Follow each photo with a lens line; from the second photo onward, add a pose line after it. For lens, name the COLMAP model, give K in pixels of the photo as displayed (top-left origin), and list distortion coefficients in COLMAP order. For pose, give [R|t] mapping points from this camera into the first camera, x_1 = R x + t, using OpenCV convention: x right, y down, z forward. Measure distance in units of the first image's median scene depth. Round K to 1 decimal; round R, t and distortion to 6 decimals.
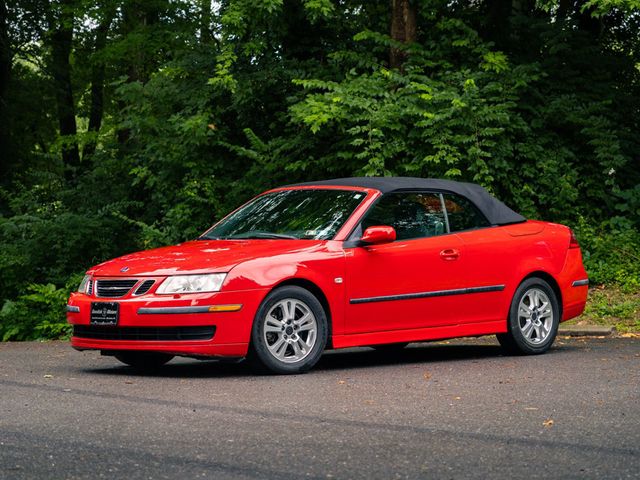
lens RADIAL K [[1485.7, 0, 332.1], [0, 1485.7, 240.2], [0, 0, 1]] dist [0.010476, -0.274463]
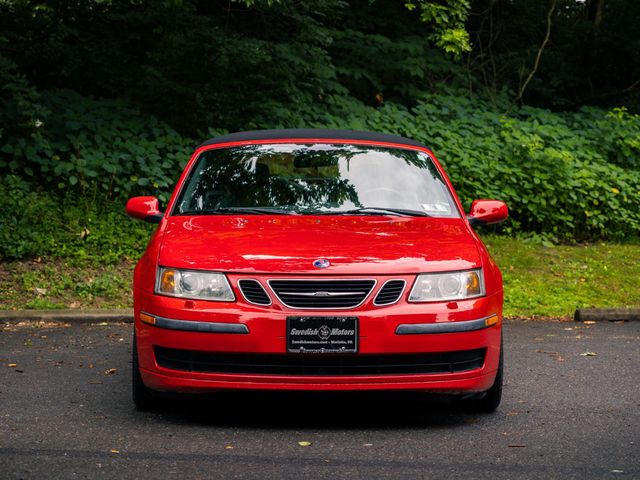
lens RADIAL K [[1500.7, 0, 337.9], [0, 1500.7, 241.1], [0, 0, 1]] dist [-0.071023, 0.632173]
pose [[0.707421, 0.000536, 0.706792, -0.298168], [-0.023435, 0.999468, 0.022698, -0.002467], [-0.706404, -0.032621, 0.707057, 0.272562]]
